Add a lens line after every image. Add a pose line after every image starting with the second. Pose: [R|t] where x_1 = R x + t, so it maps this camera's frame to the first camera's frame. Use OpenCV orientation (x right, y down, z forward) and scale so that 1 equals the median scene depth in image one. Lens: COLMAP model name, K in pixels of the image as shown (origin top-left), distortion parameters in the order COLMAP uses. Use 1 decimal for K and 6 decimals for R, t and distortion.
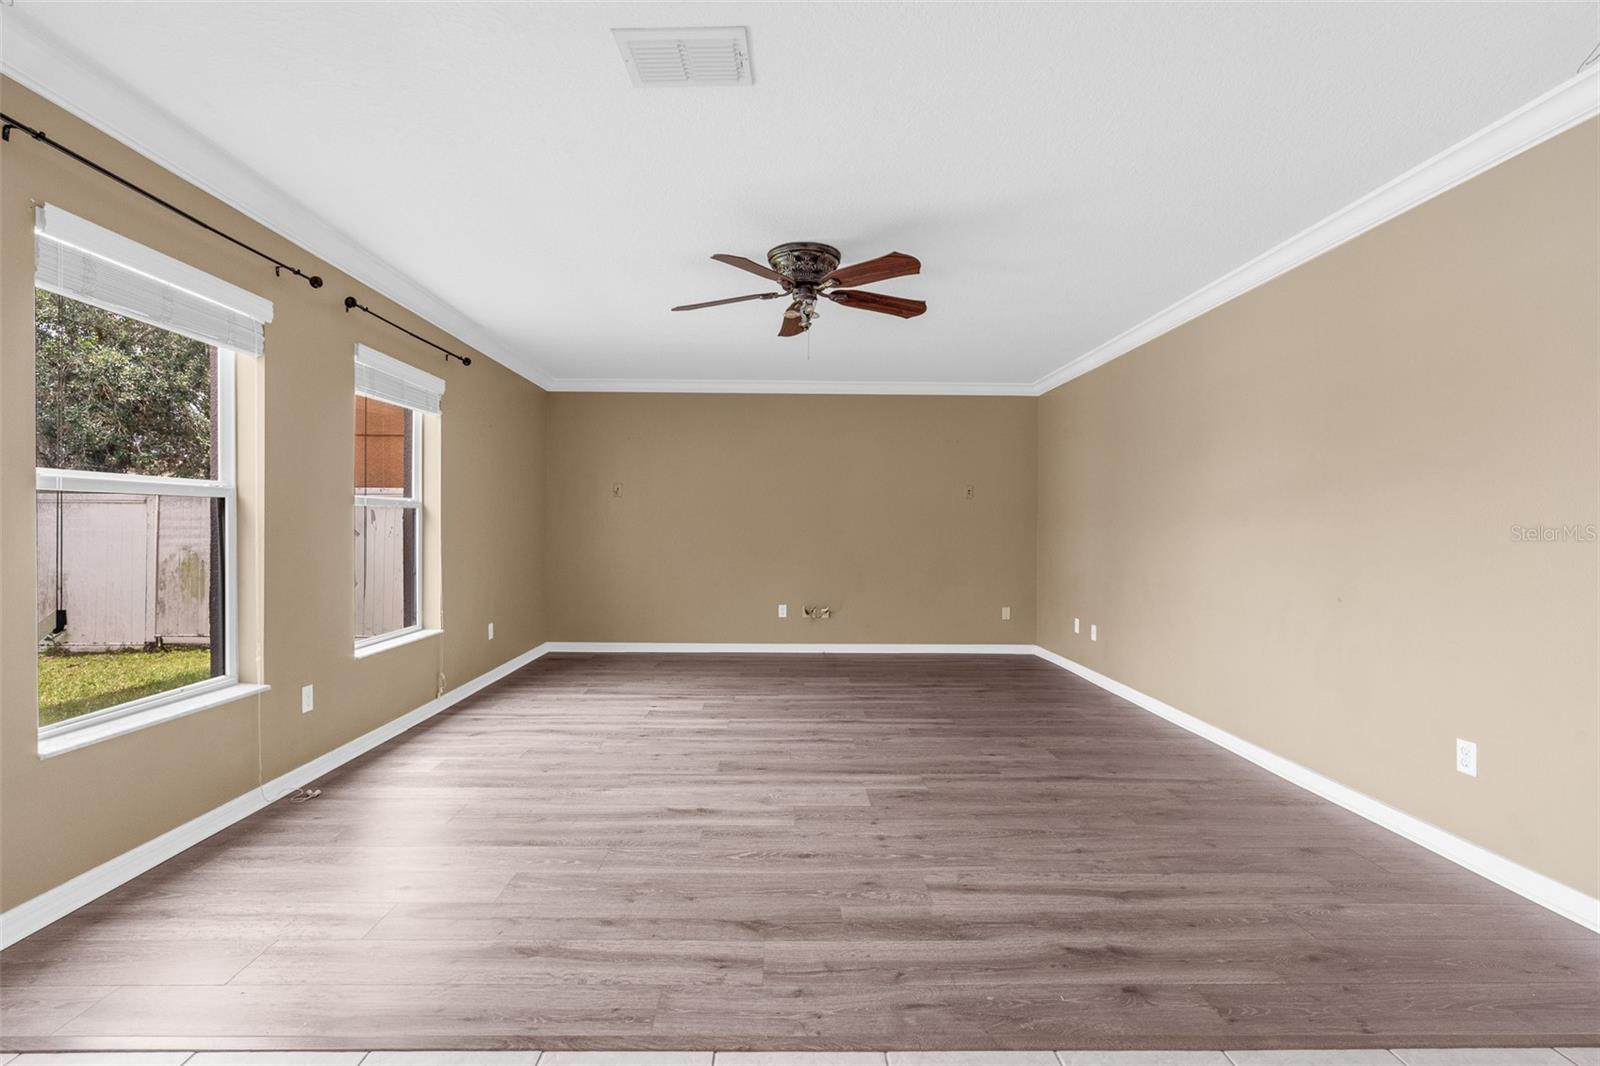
lens RADIAL K [[735.1, 0, 792.1], [0, 735.1, 529.0], [0, 0, 1]] dist [-0.012427, 0.004649]
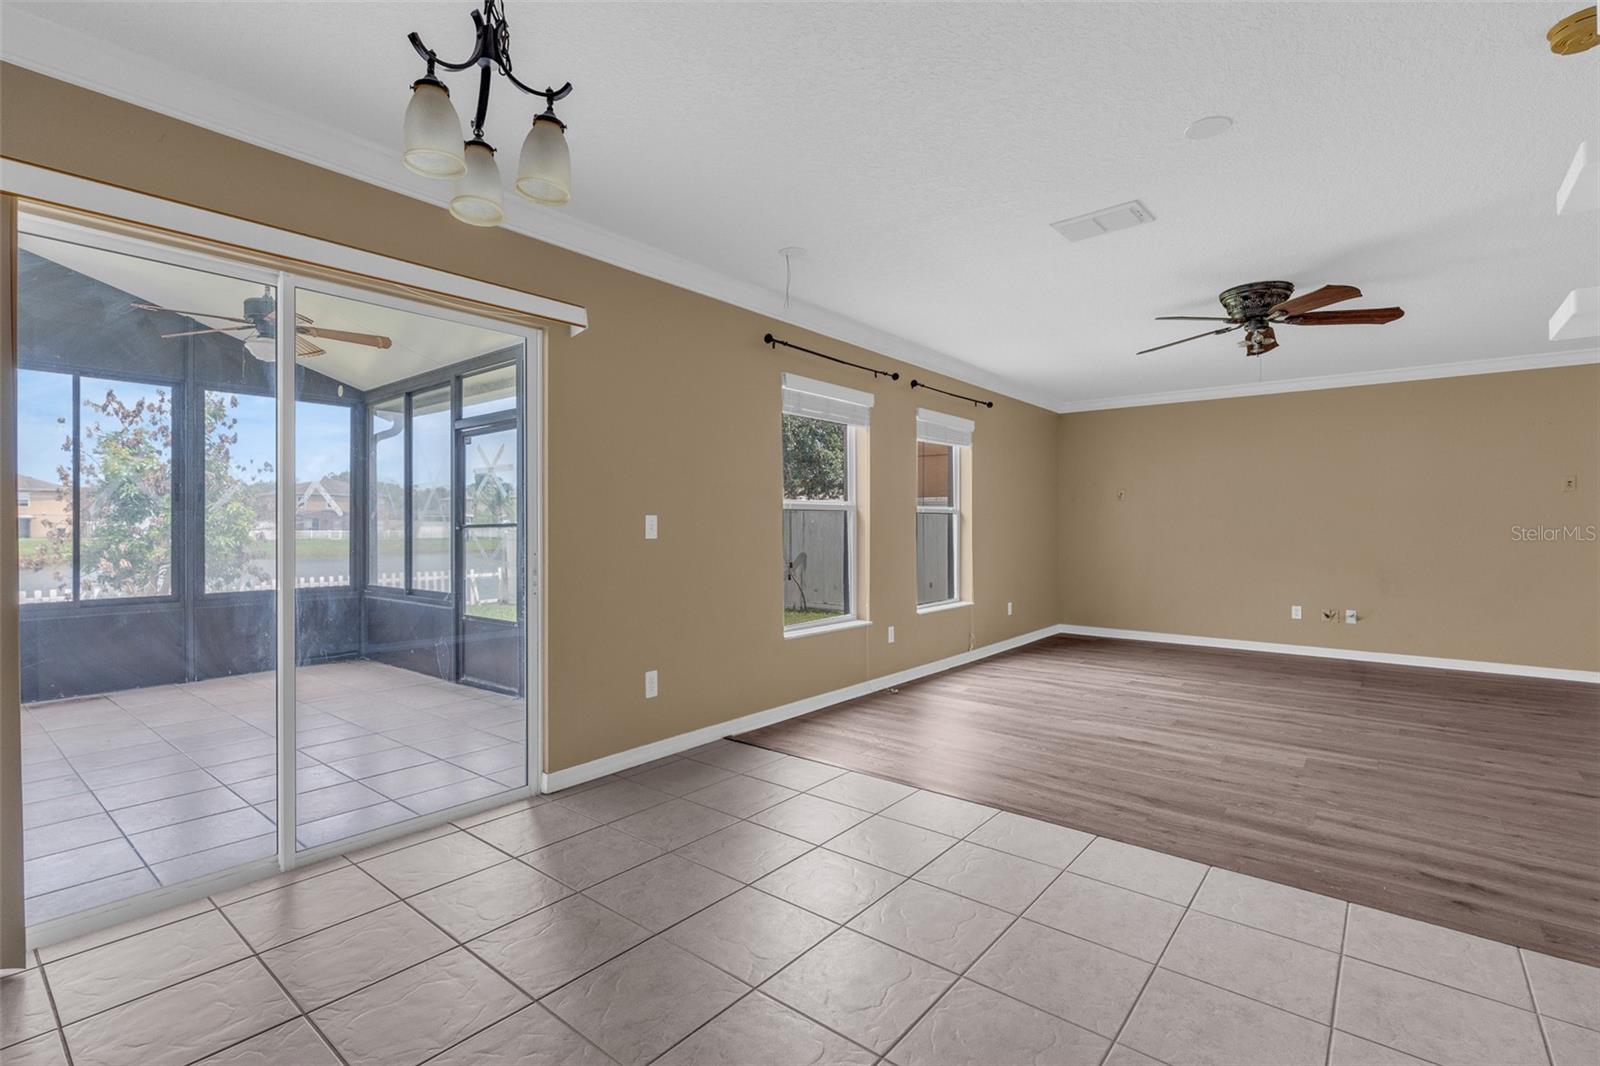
lens RADIAL K [[732.3, 0, 795.0], [0, 732.3, 531.2], [0, 0, 1]] dist [-0.016402, 0.006533]
pose [[0.760092, 0.000456, -0.649815, 0.244711], [0.000750, 0.999998, 0.001579, 0.001634], [0.649815, -0.001687, 0.760091, -0.396632]]
